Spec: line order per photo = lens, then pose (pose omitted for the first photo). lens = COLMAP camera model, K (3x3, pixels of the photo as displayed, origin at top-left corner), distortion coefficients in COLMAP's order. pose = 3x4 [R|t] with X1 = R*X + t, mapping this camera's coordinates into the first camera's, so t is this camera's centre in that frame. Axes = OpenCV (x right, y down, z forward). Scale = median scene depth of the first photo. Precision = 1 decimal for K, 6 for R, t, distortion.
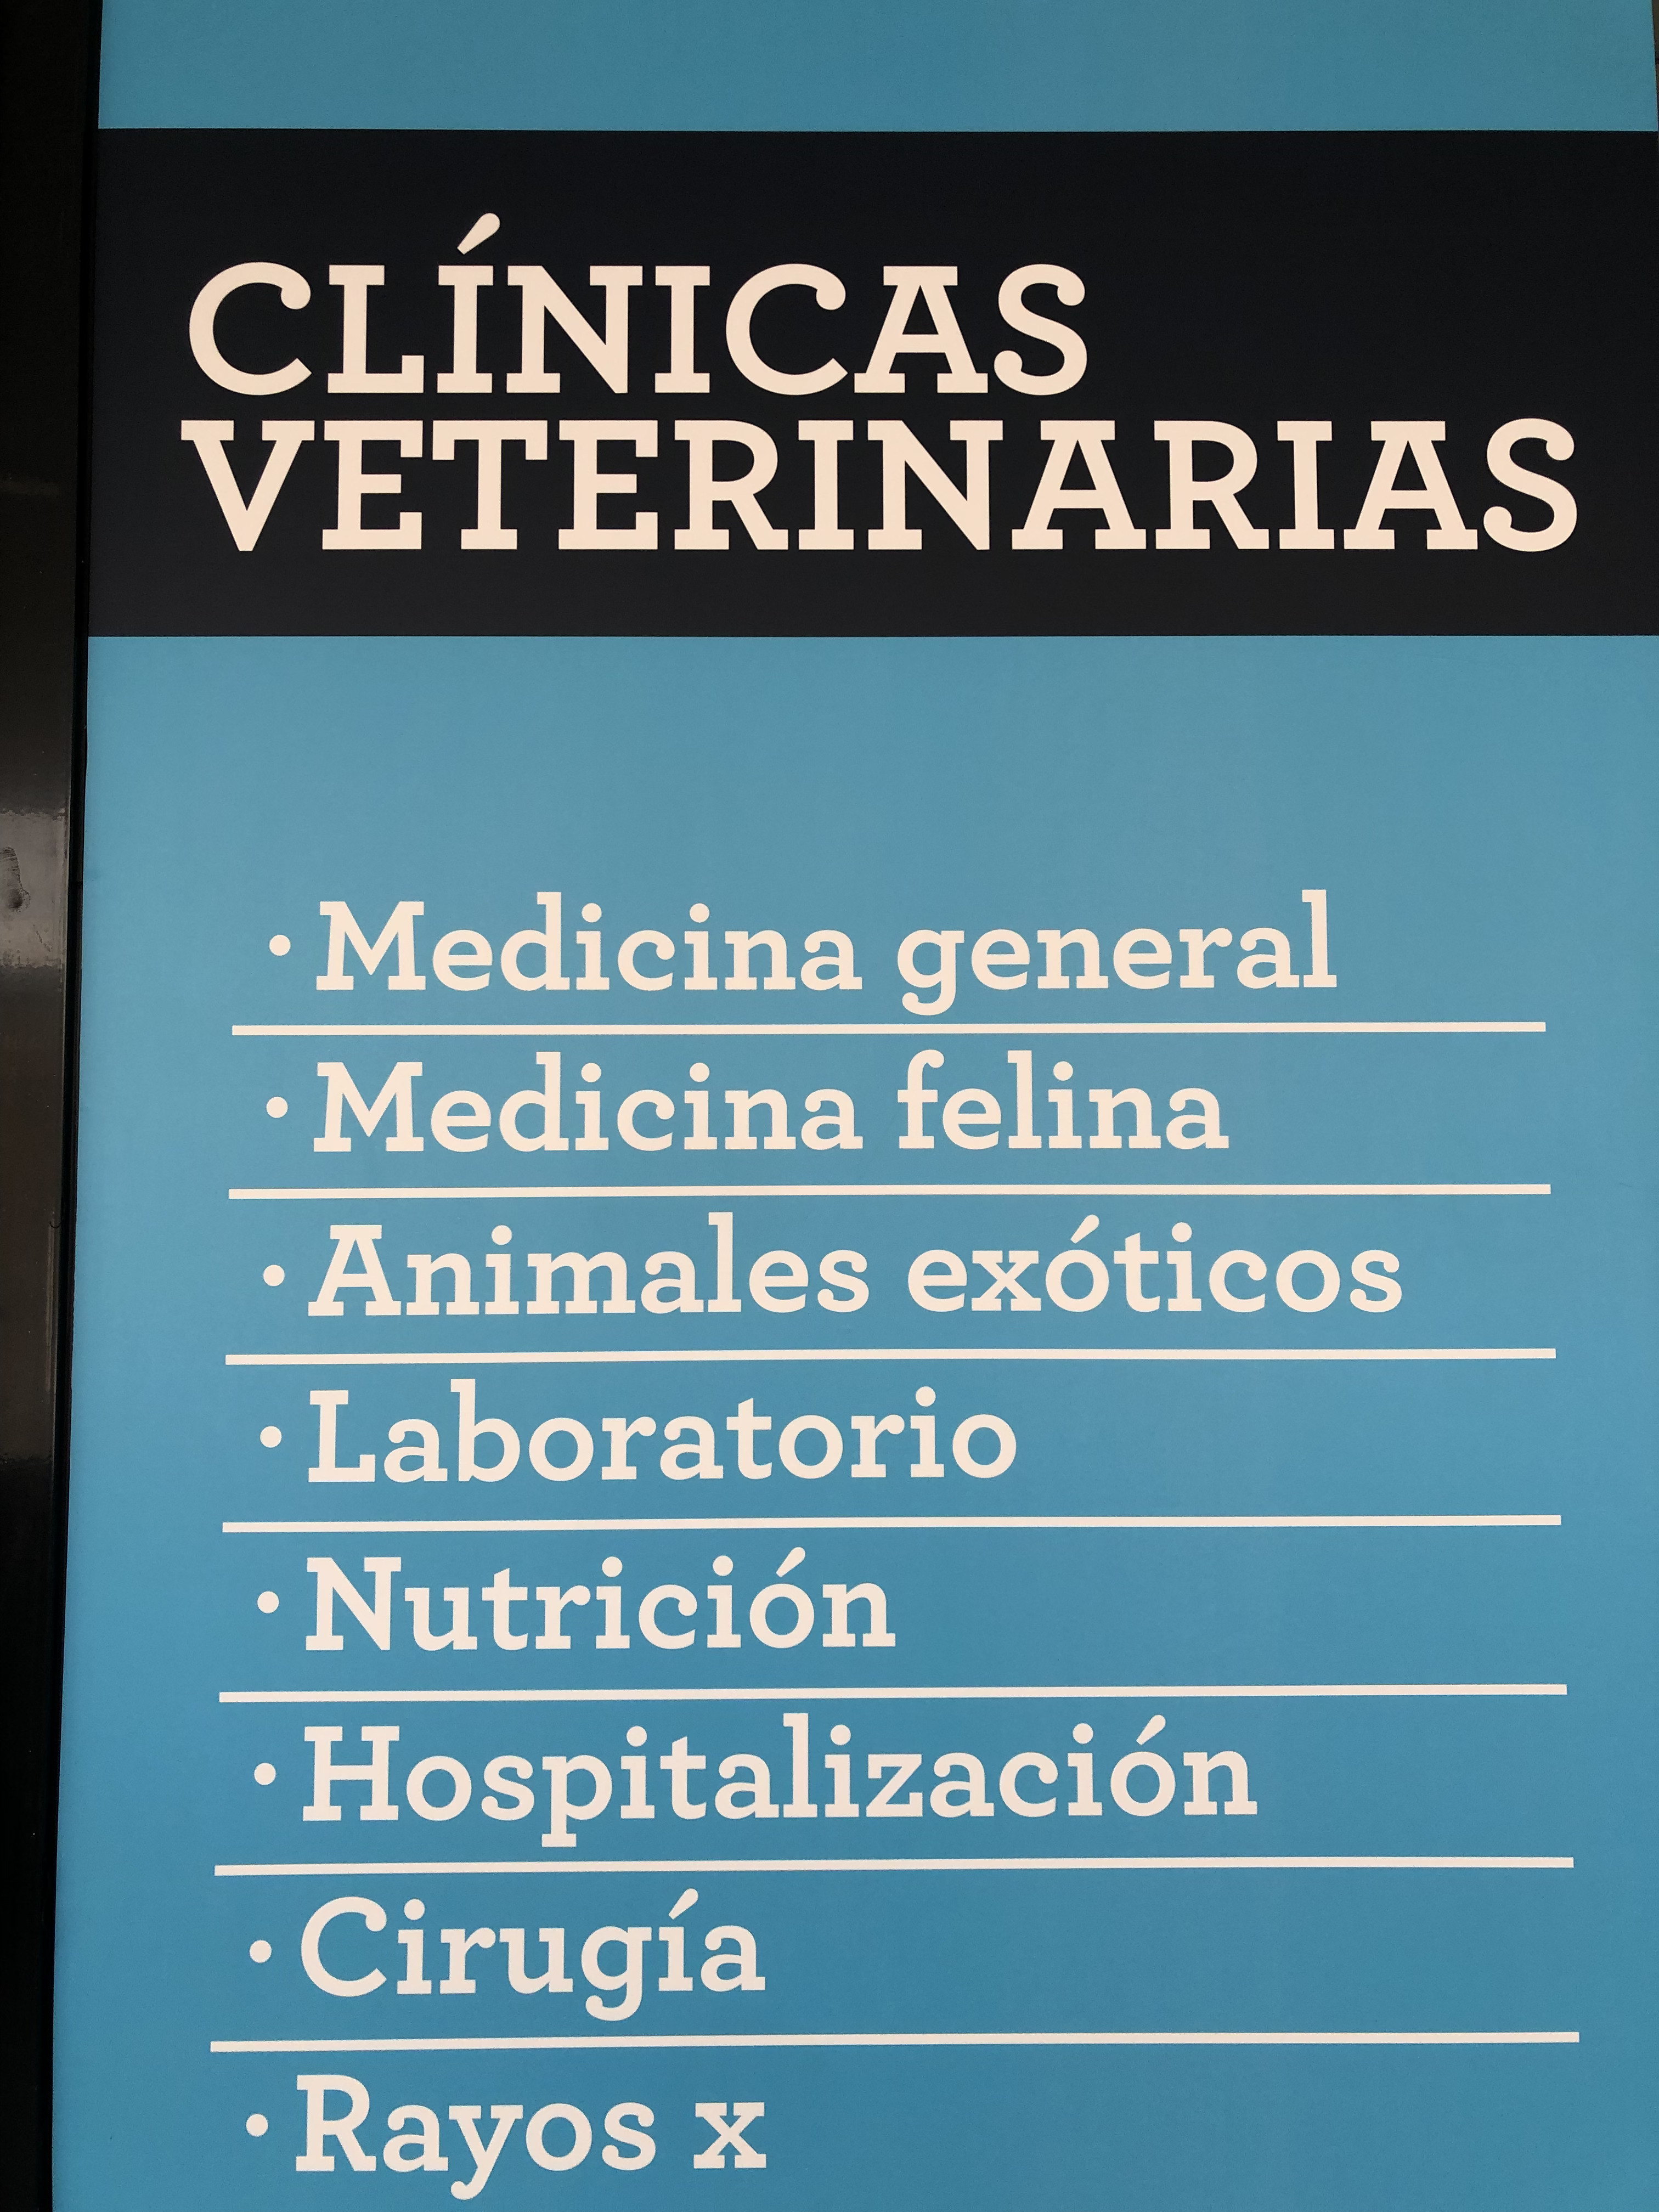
lens RADIAL K [[1814.9, 0, 829.5], [0, 1814.9, 1106.0], [0, 0, 1]] dist [0.028556, -0.016734]
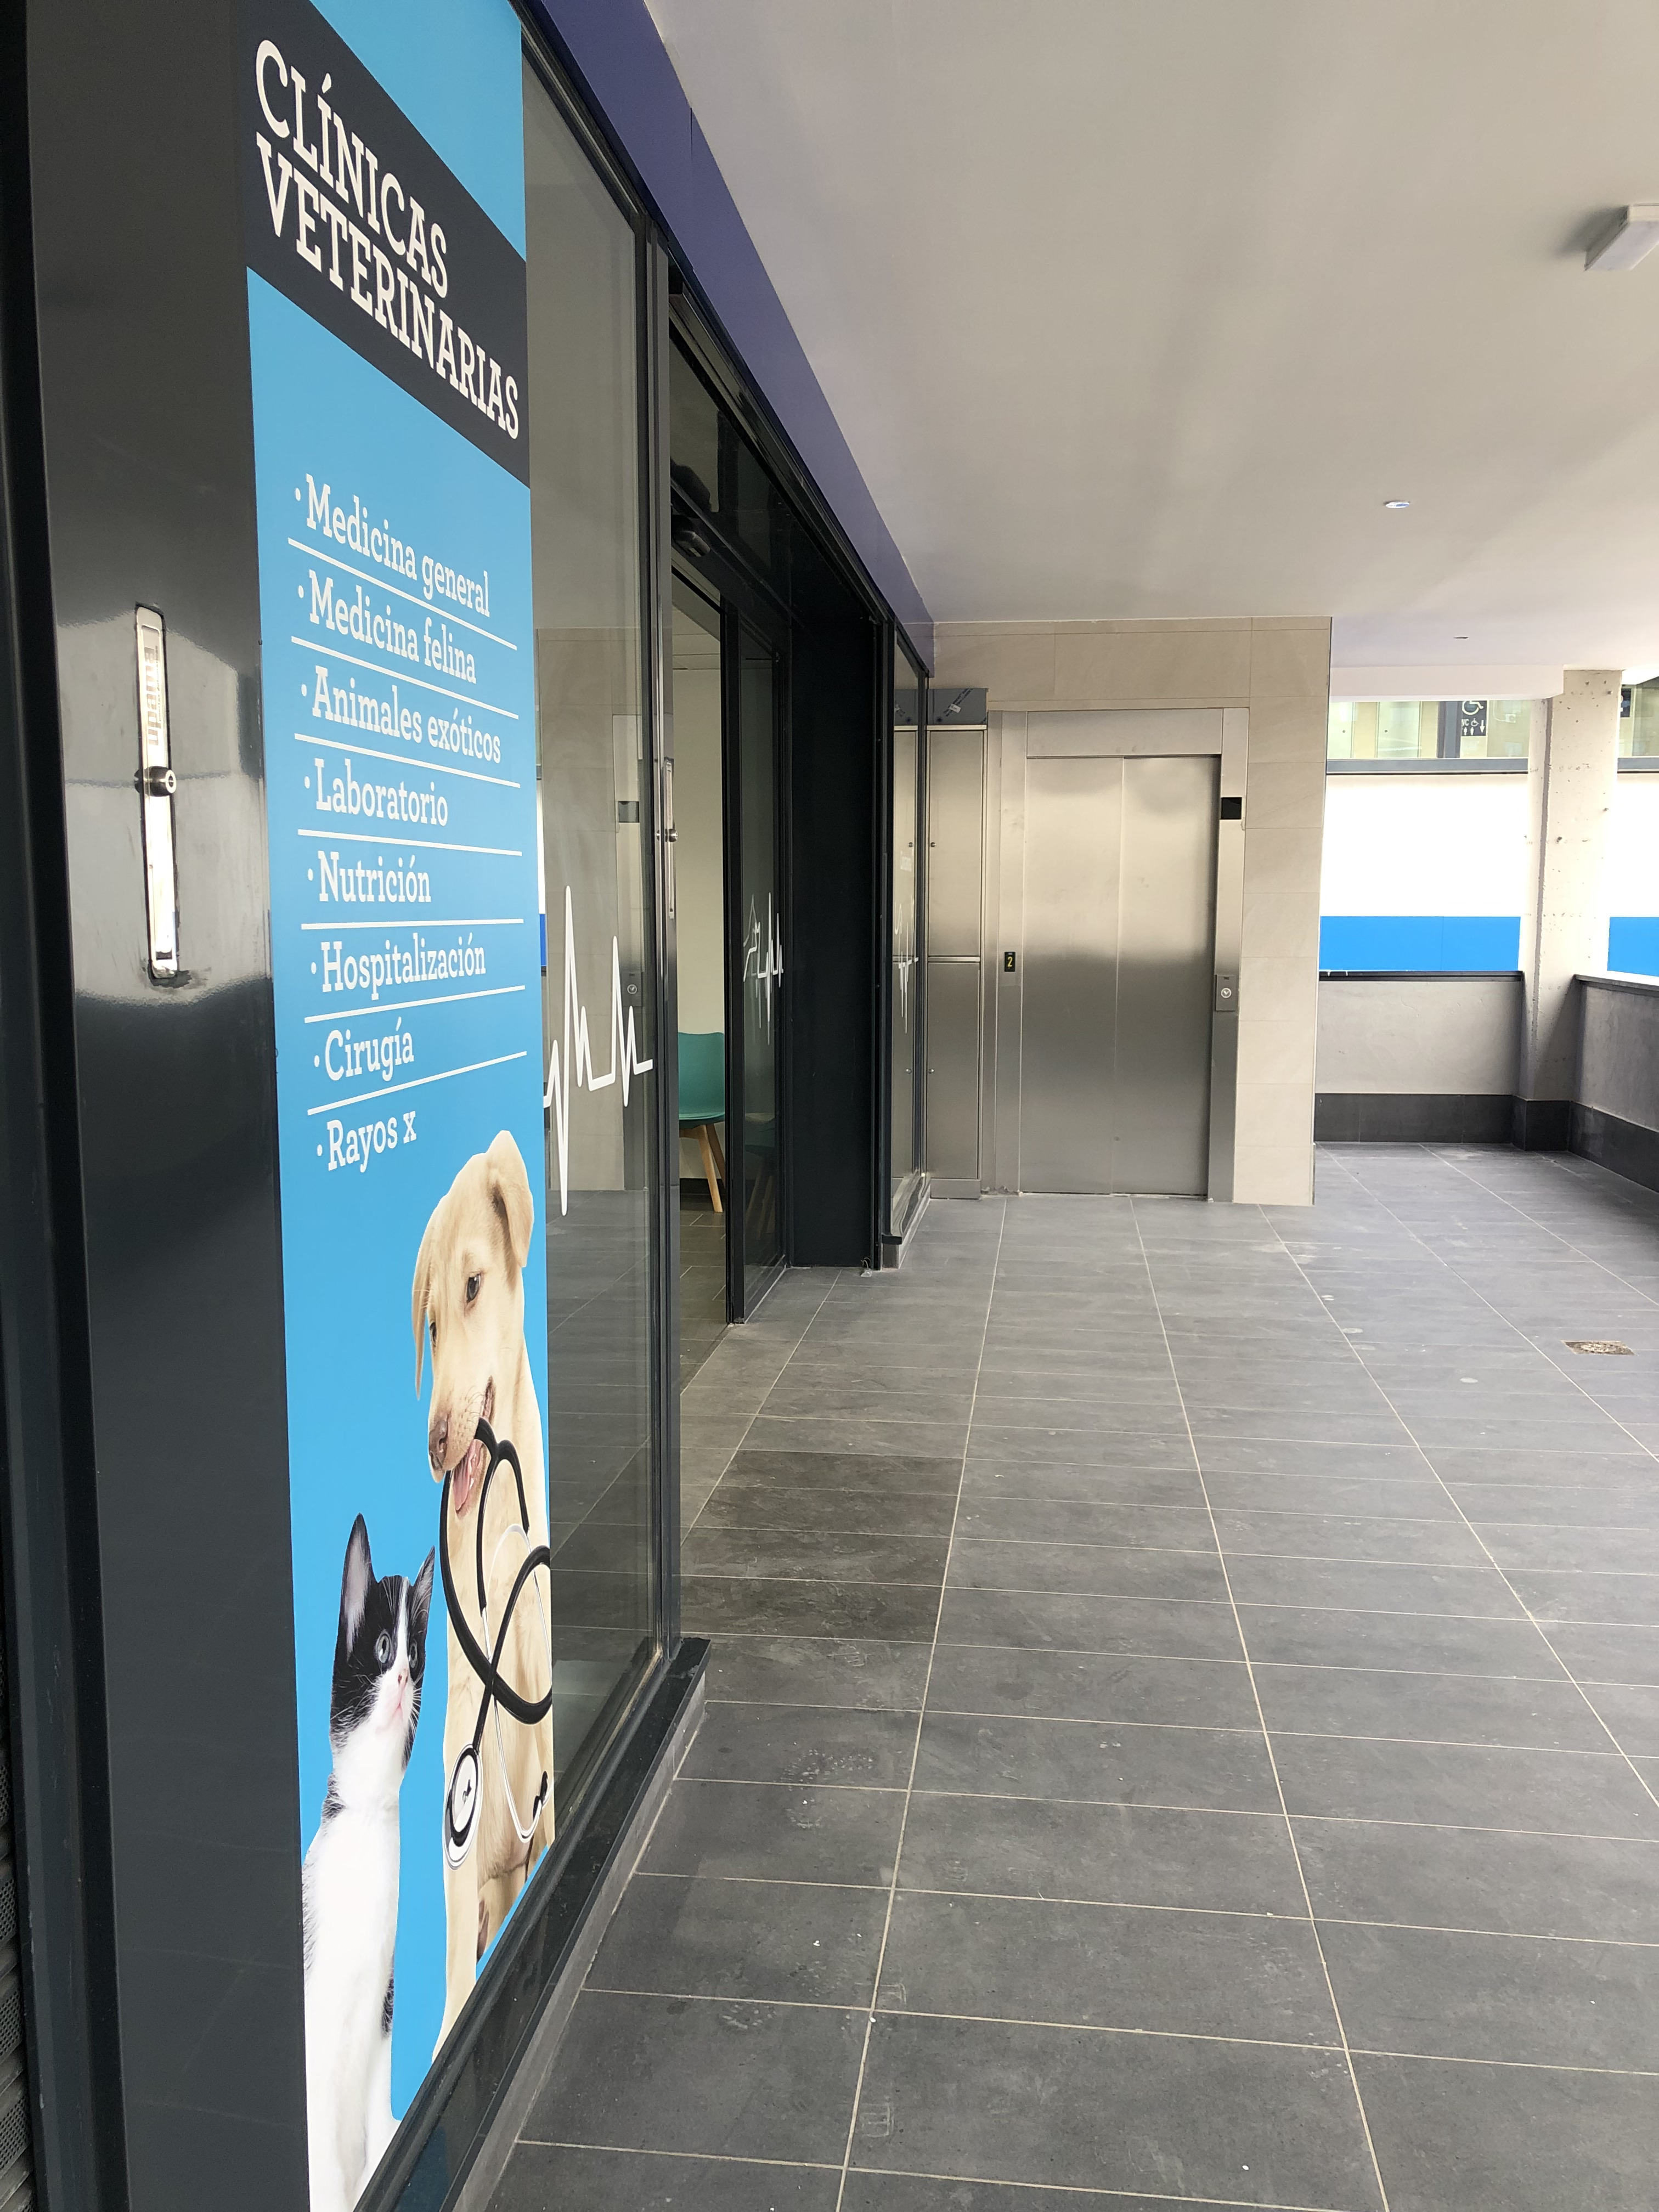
lens RADIAL K [[1814.9, 0, 829.5], [0, 1814.9, 1106.0], [0, 0, 1]] dist [0.028556, -0.016734]
pose [[0.134891, -0.106091, 0.985165, -2.052658], [-0.071033, 0.990658, 0.116408, 0.255350], [-0.988311, -0.085682, 0.126094, 0.249802]]
